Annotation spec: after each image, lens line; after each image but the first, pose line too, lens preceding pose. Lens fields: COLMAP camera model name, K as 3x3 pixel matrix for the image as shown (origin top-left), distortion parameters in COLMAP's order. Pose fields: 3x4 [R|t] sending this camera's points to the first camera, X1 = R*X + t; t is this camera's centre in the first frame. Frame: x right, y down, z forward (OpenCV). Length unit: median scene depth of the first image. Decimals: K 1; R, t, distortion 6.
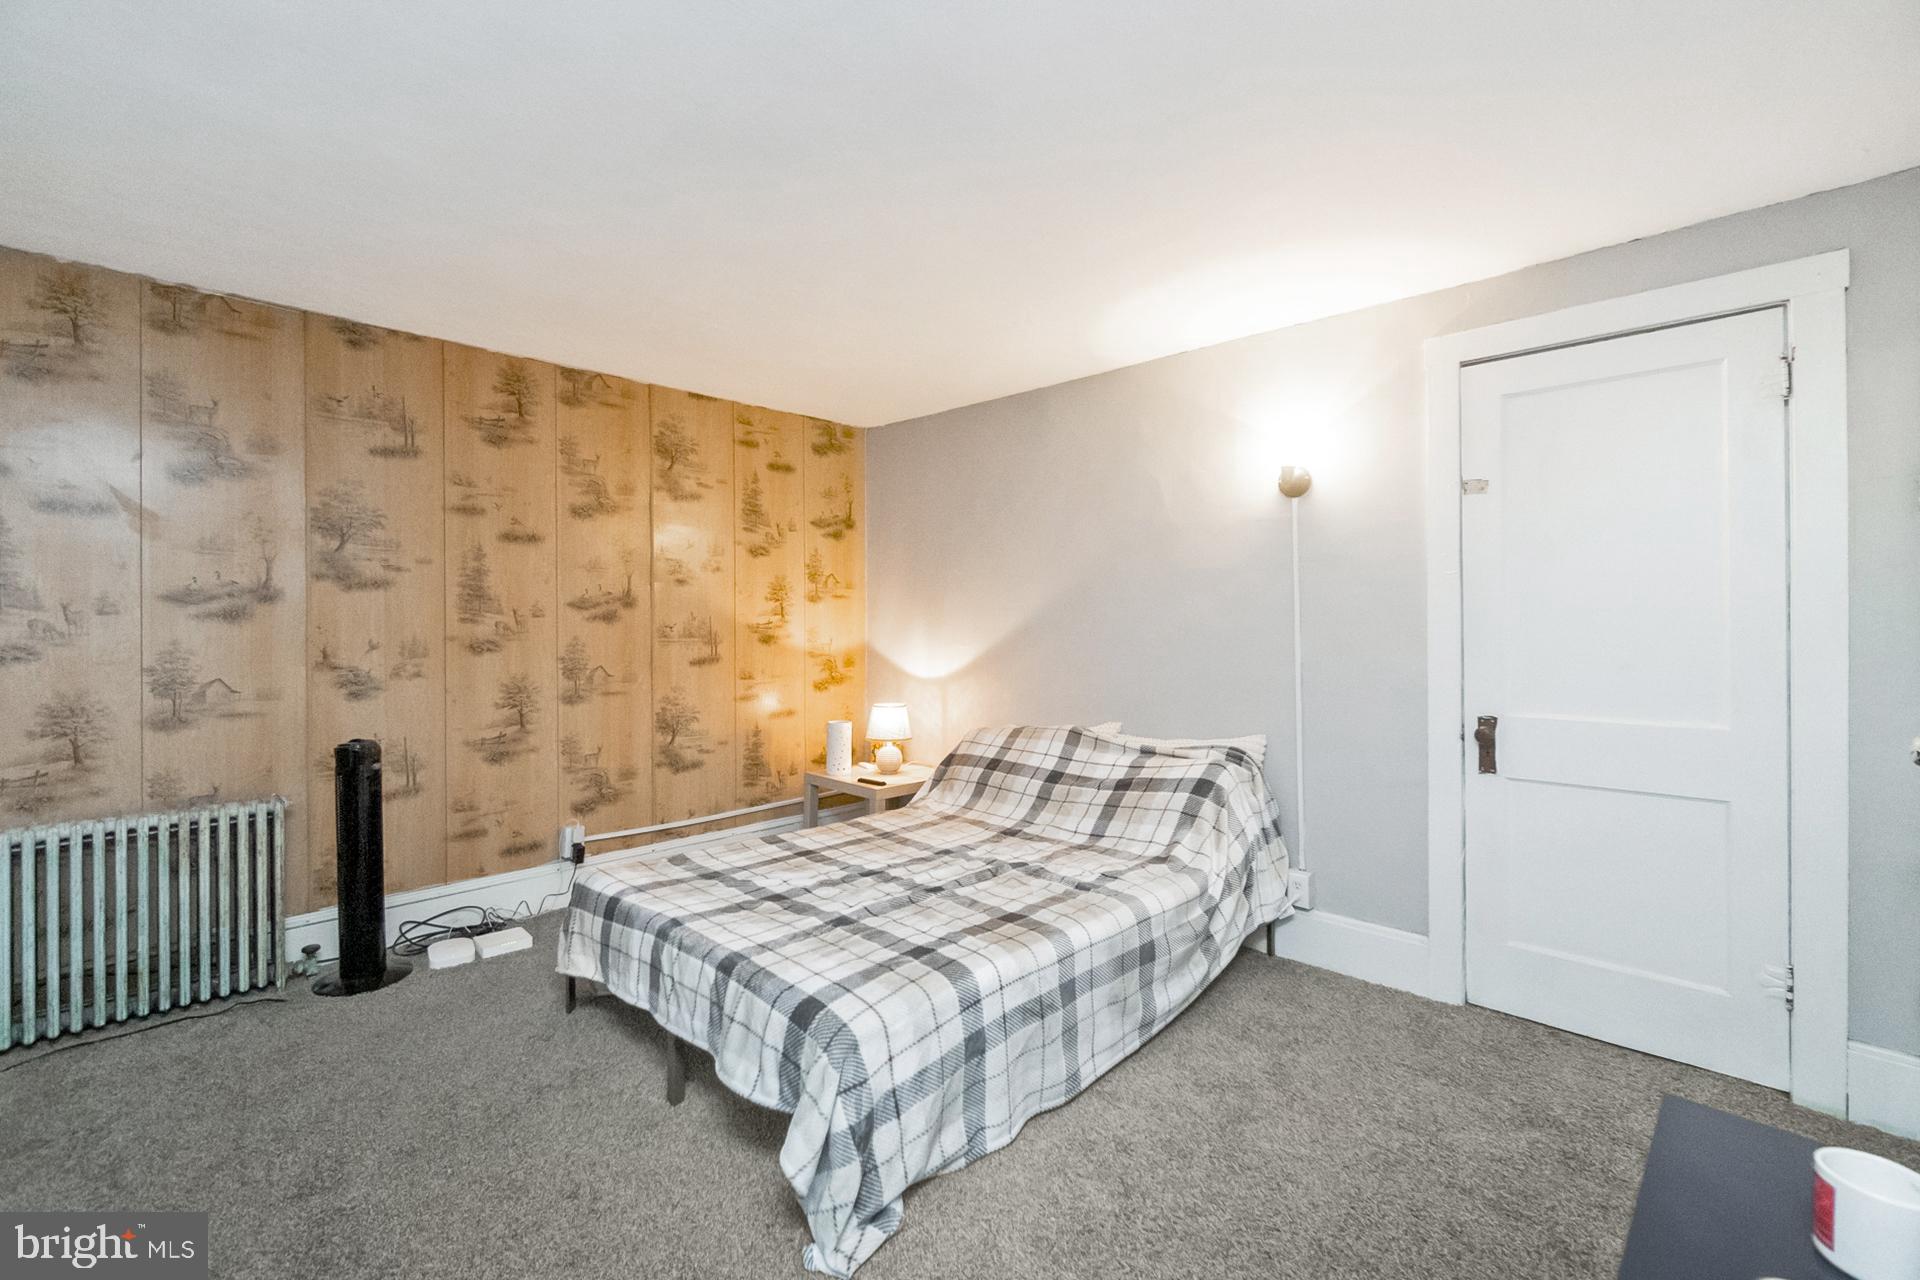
lens RADIAL K [[850.1, 0, 960.3], [0, 850.1, 628.6], [0, 0, 1]] dist [-0.003698, 0.000316]
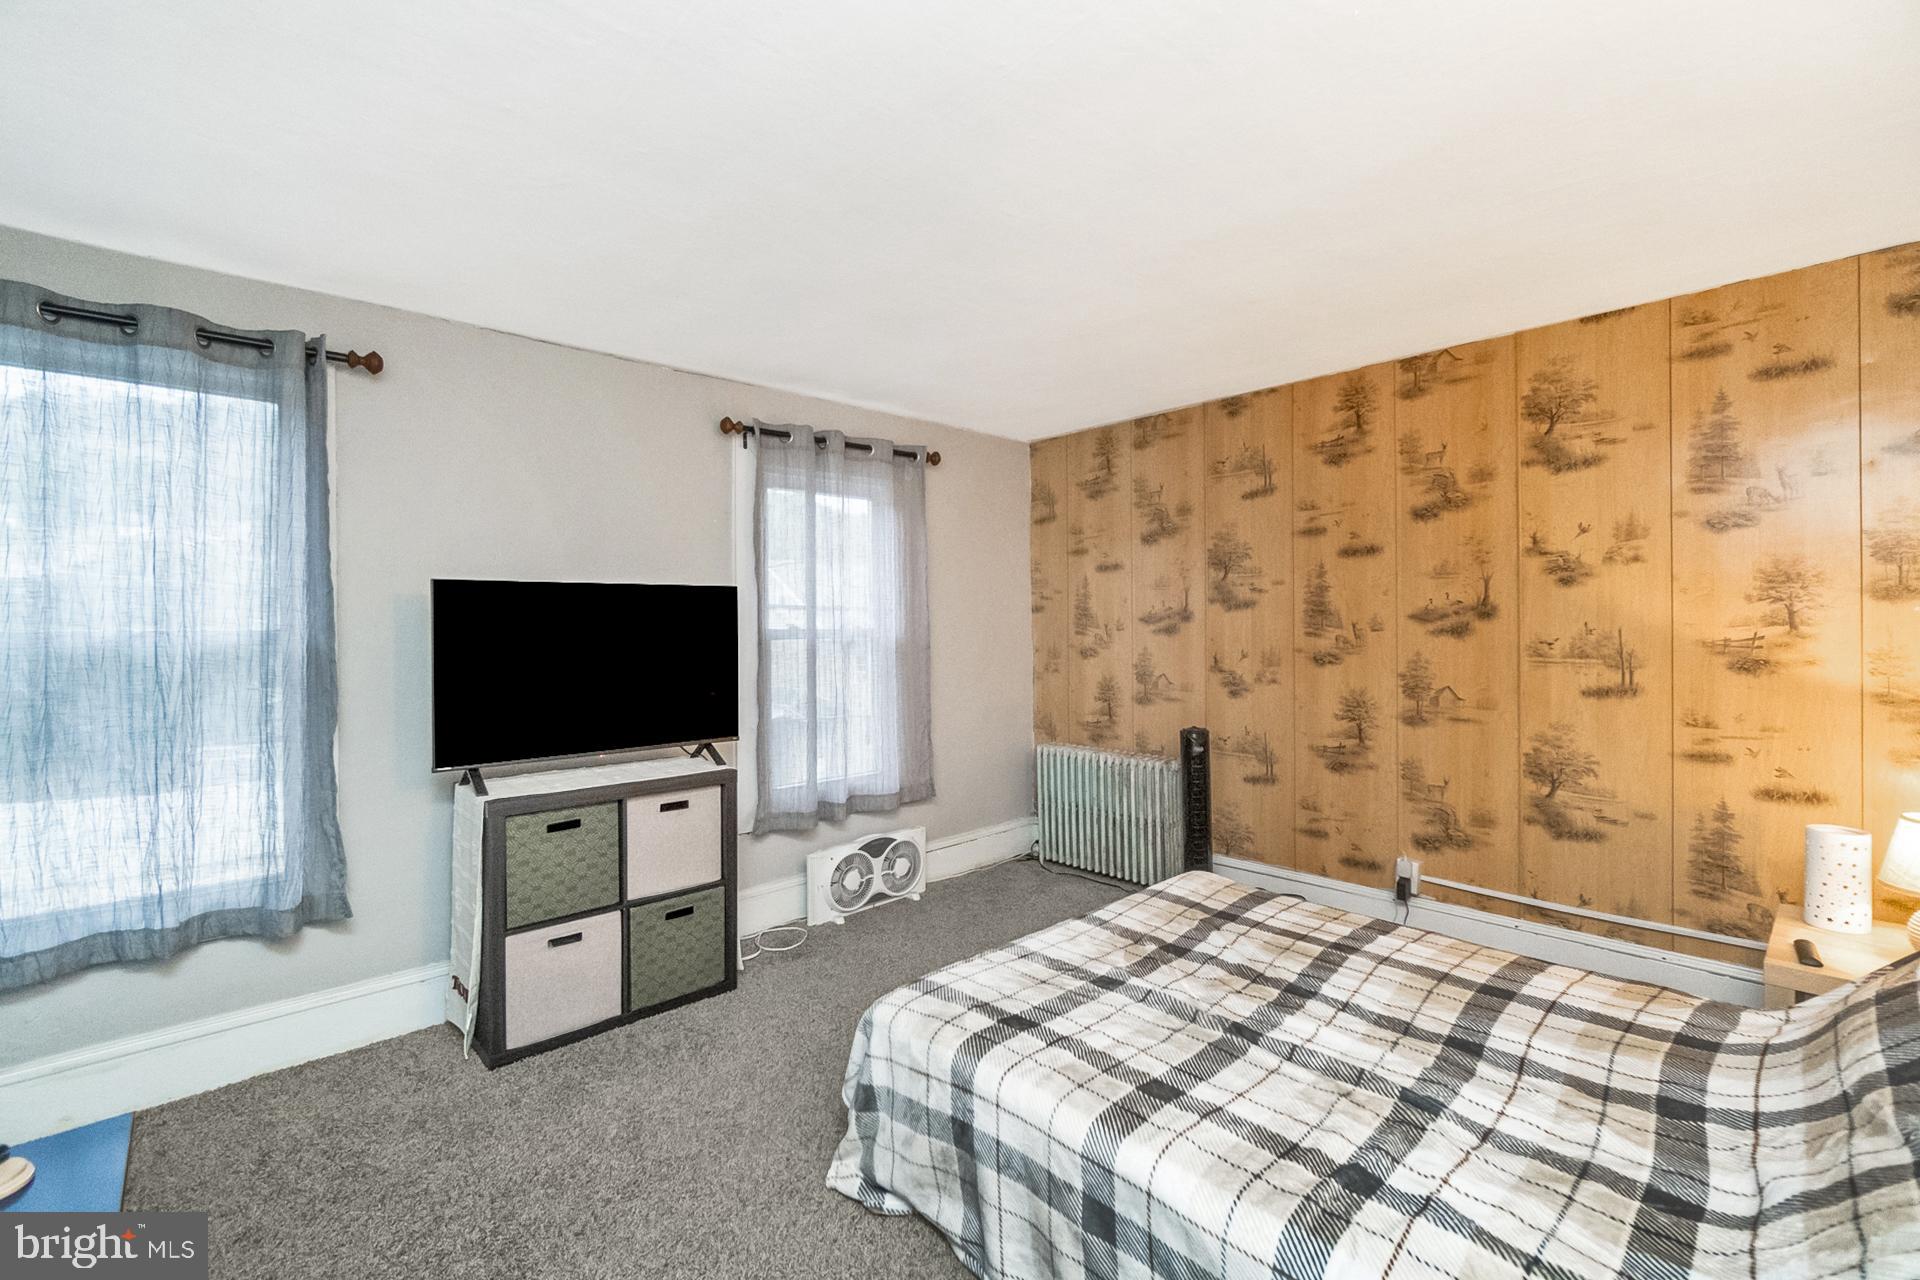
lens RADIAL K [[850.1, 0, 972.9], [0, 850.1, 637.1], [0, 0, 1]] dist [-0.003698, 0.000316]
pose [[-0.059109, 0.013080, -0.998166, 0.493647], [0.000055, 0.999914, 0.013100, -0.019036], [0.998252, 0.000719, -0.059105, 0.598495]]
